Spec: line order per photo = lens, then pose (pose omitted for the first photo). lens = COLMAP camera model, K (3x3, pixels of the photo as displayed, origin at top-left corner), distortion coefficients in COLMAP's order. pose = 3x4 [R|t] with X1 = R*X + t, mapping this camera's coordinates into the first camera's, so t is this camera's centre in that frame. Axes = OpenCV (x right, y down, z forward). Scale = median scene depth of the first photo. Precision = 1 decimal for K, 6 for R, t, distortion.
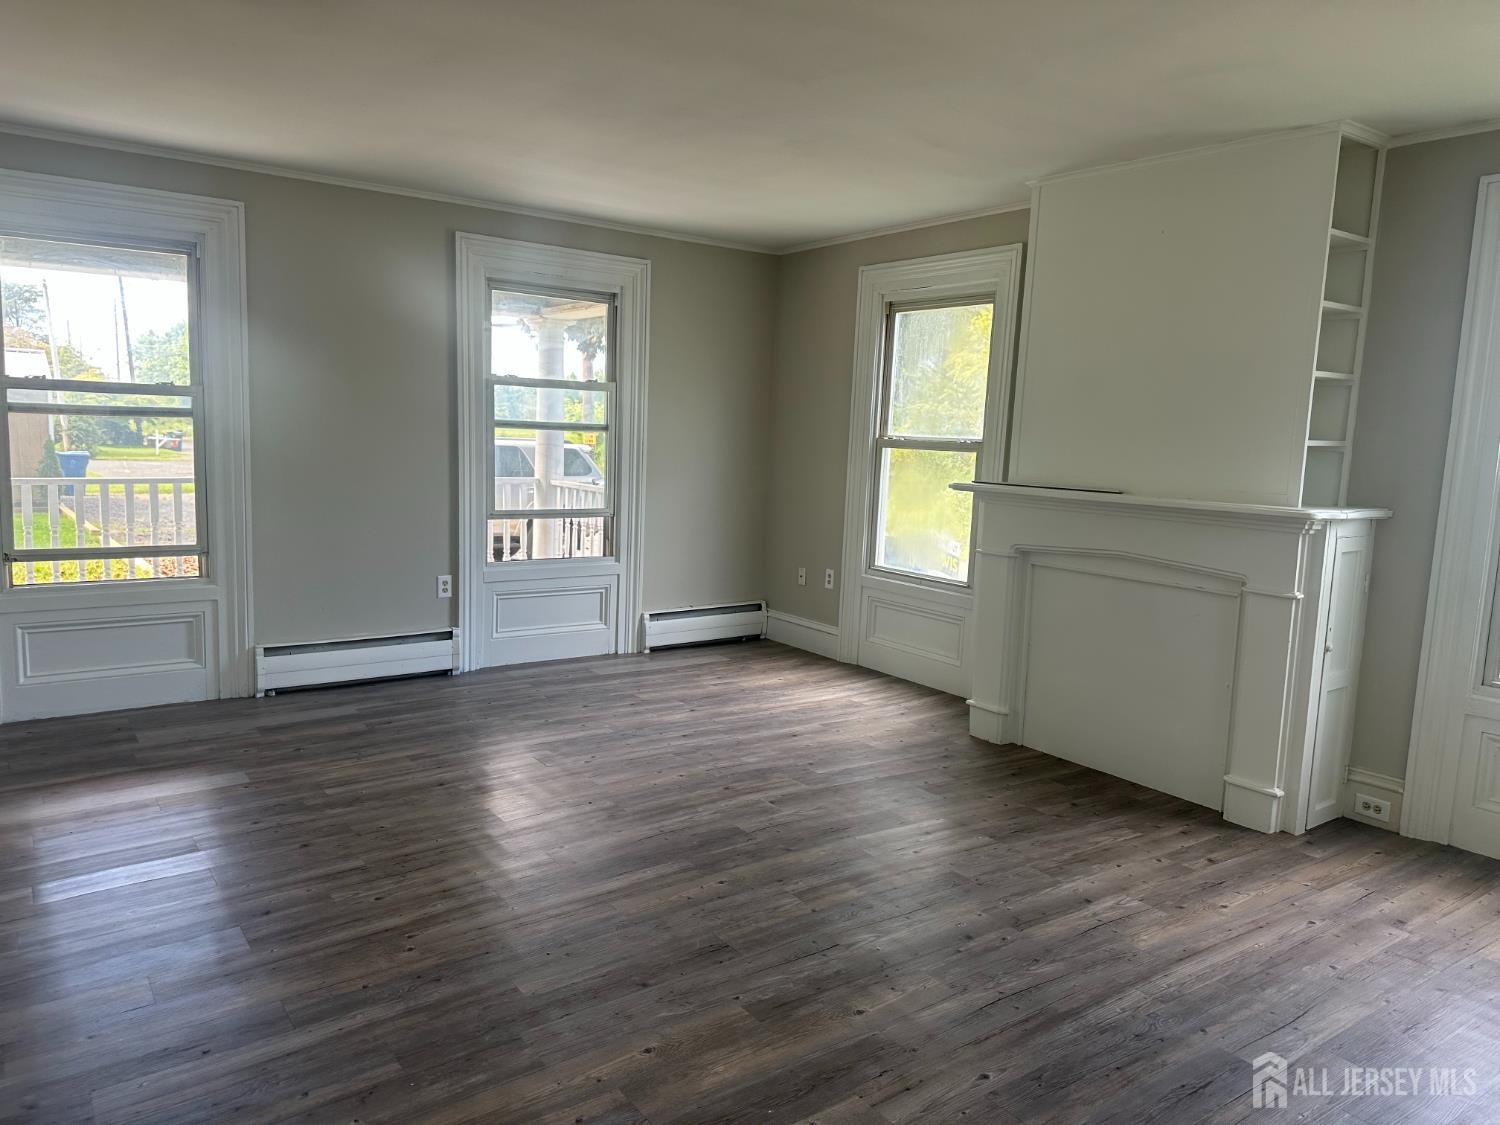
lens RADIAL K [[1066.6, 0, 742.9], [0, 1066.6, 561.7], [0, 0, 1]] dist [0.055720, -0.002881]
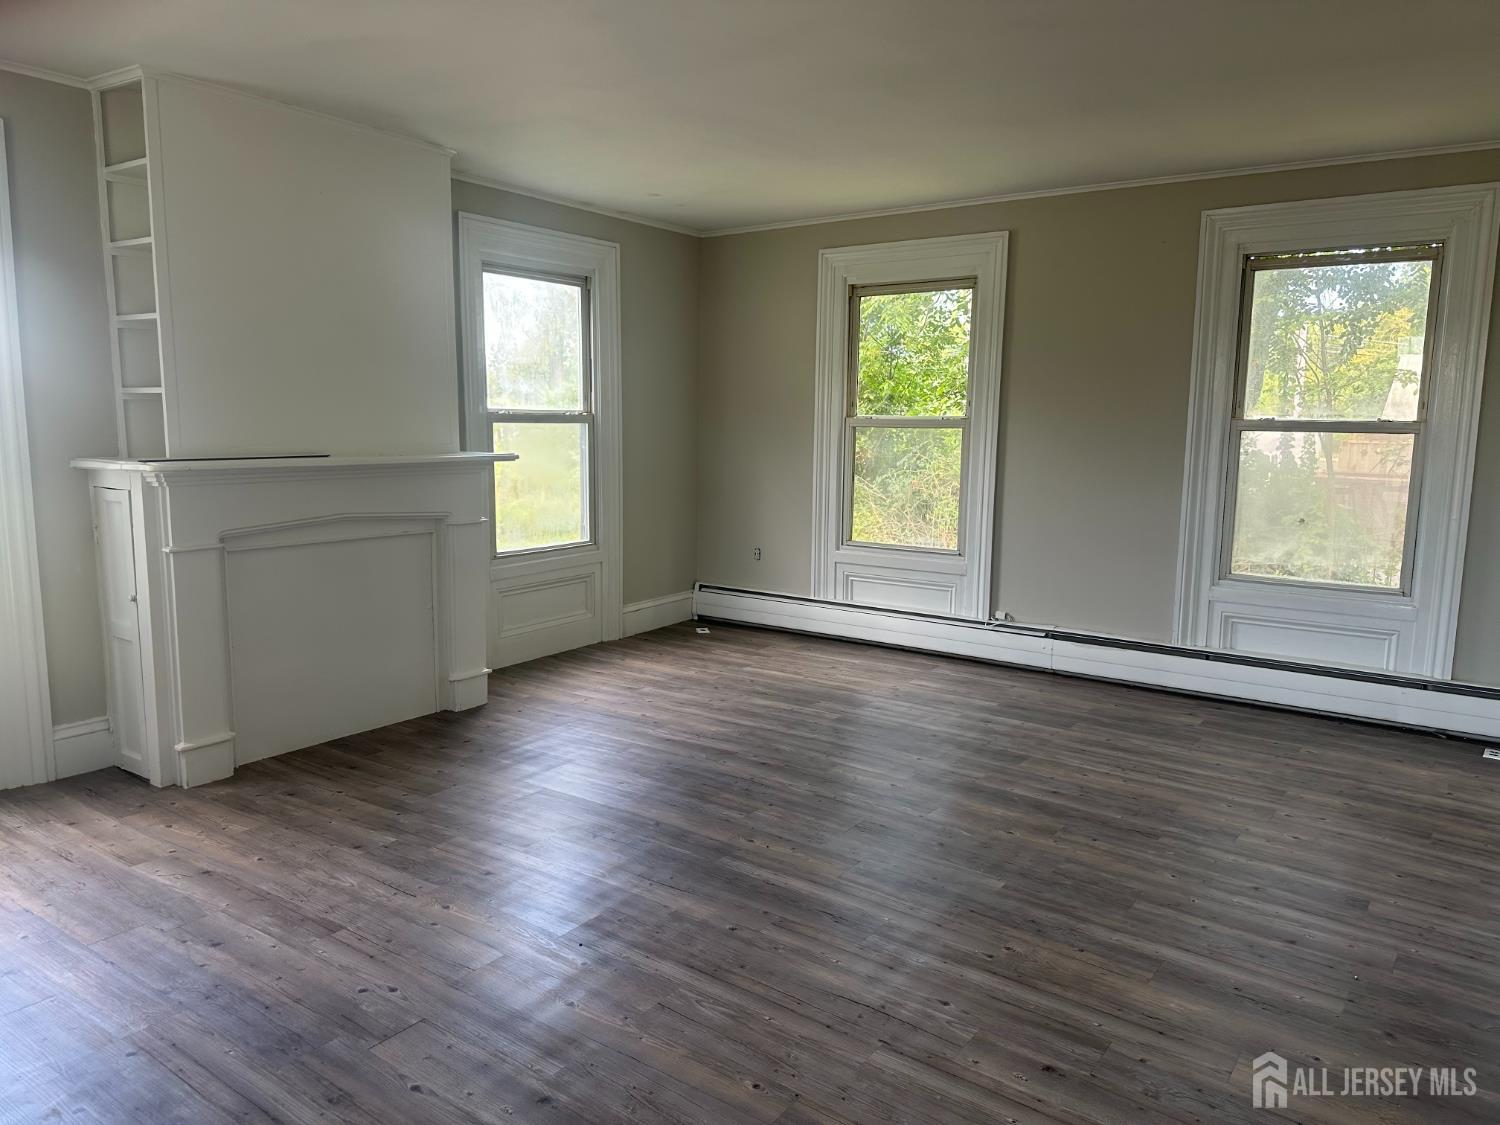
lens RADIAL K [[1066.6, 0, 741.2], [0, 1066.6, 563.0], [0, 0, 1]] dist [0.055720, -0.002881]
pose [[-0.314914, -0.175084, 0.932832, -0.819148], [0.102543, 0.970809, 0.216829, -0.167587], [-0.943565, 0.163938, -0.287768, 1.095106]]
